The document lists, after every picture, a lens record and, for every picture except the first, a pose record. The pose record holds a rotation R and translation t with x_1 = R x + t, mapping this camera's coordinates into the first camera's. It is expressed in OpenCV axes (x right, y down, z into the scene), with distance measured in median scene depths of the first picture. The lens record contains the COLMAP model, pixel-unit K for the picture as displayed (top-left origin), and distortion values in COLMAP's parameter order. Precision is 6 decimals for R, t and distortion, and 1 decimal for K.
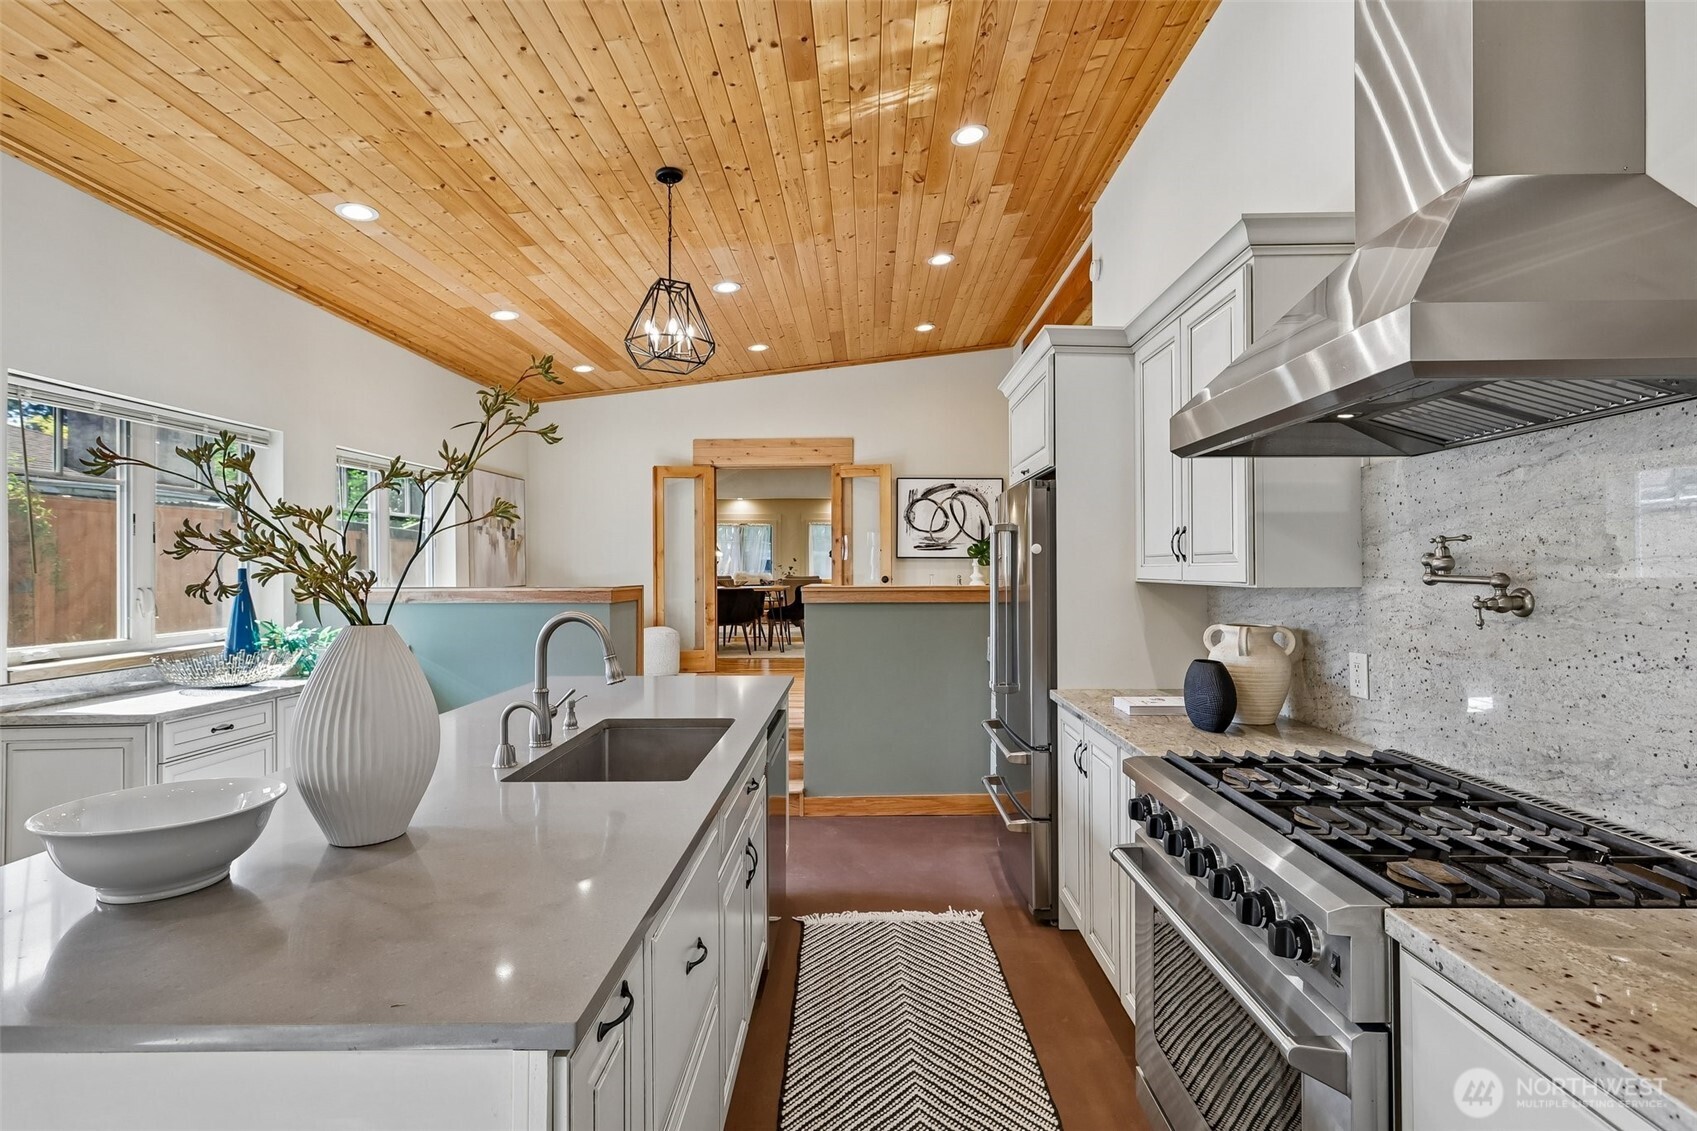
lens RADIAL K [[805.9, 0, 848.5], [0, 805.9, 565.5], [0, 0, 1]] dist [0.012471, 0.000606]
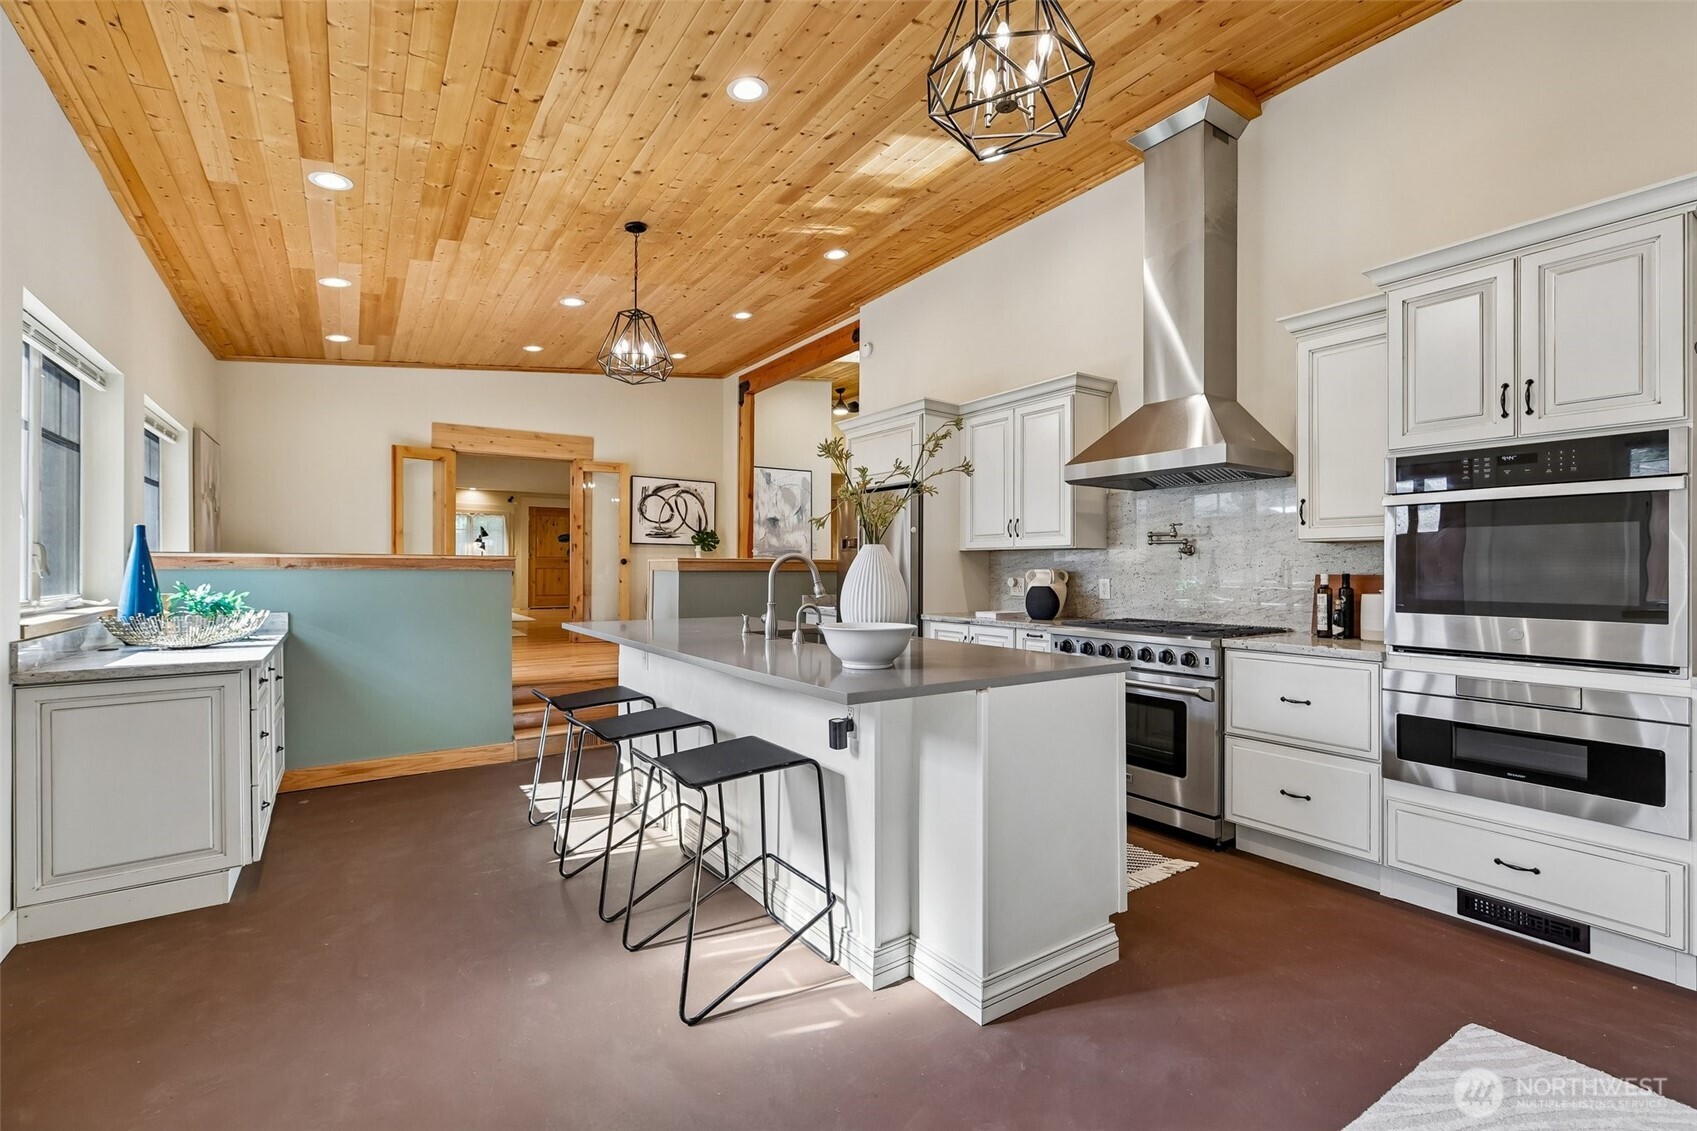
lens RADIAL K [[744.8, 0, 848.5], [0, 744.8, 565.5], [0, 0, 1]] dist [0.018000, -0.000074]
pose [[0.822653, 0.005688, 0.568516, -0.442456], [-0.006143, 0.999981, -0.001117, 0.032103], [-0.568511, -0.002573, 0.822672, -0.108864]]
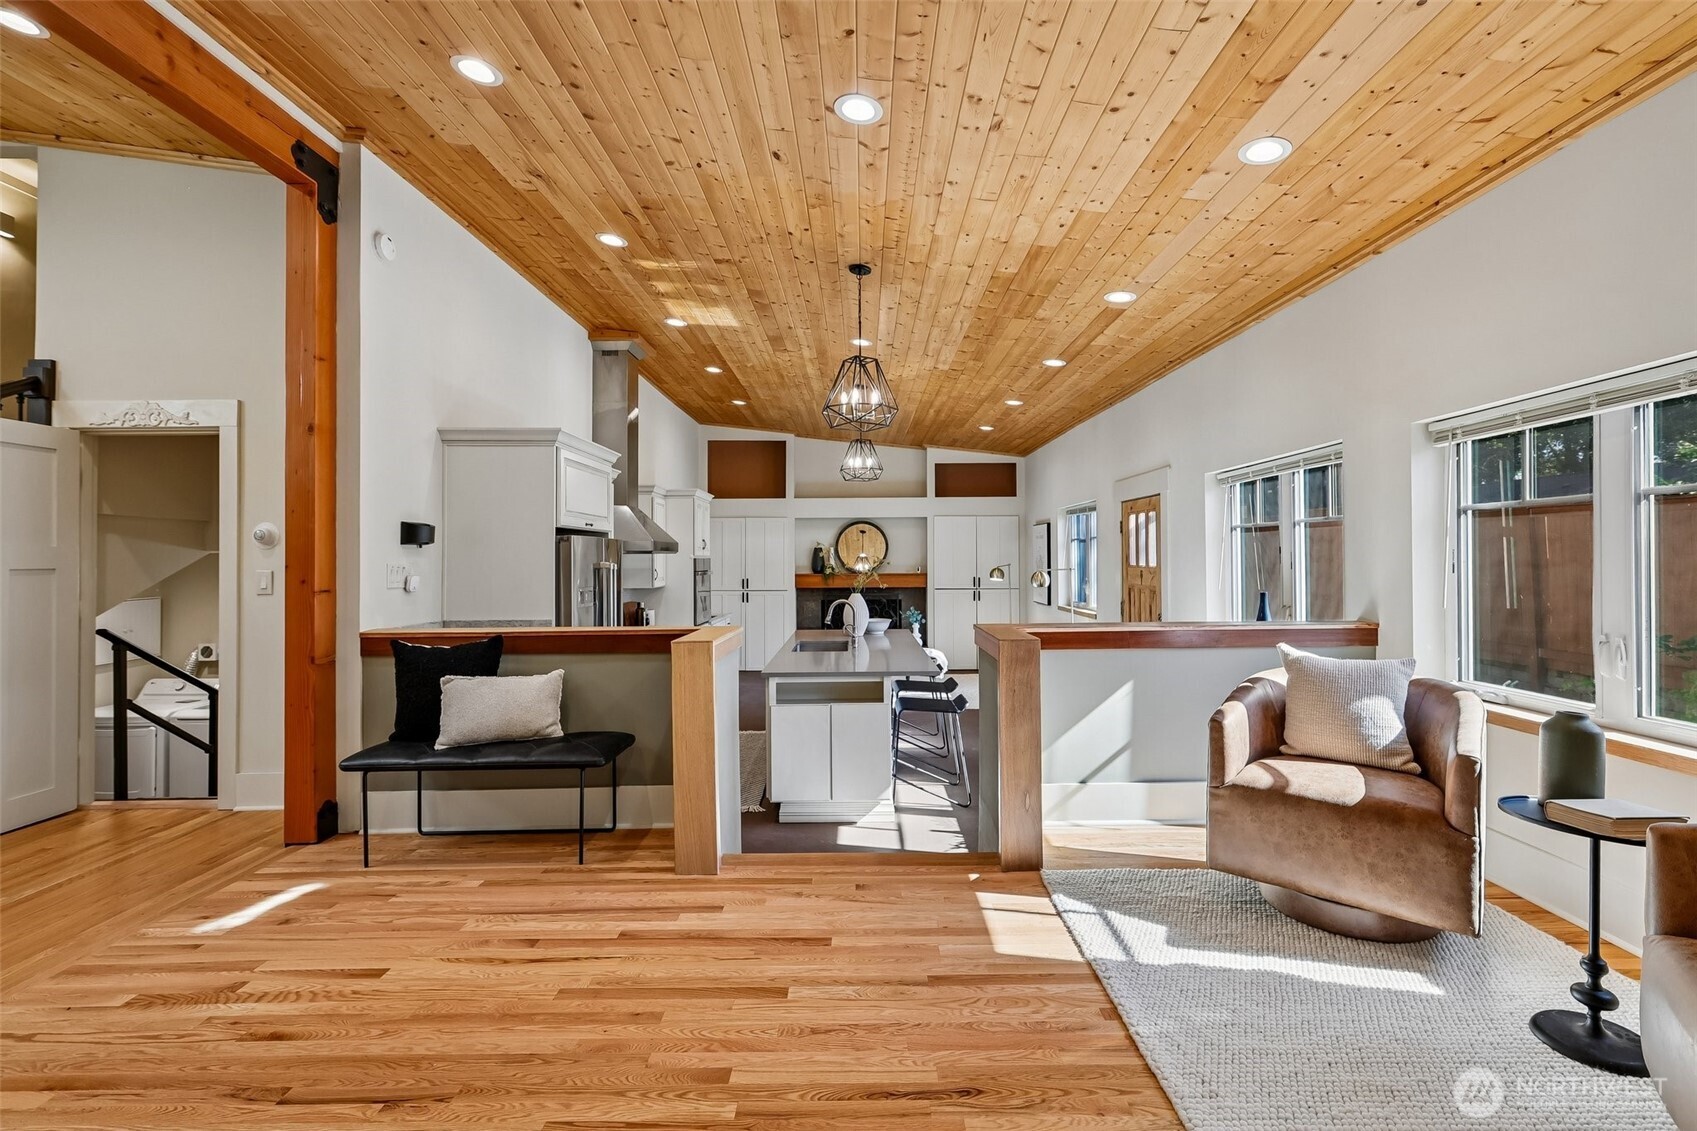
lens RADIAL K [[757.4, 0, 848.5], [0, 757.4, 565.5], [0, 0, 1]] dist [0.000930, 0.000009]
pose [[-0.999933, 0.007955, -0.008398, -0.139576], [0.007886, 0.999936, 0.008170, -0.035000], [0.008463, 0.008103, -0.999931, 1.558710]]
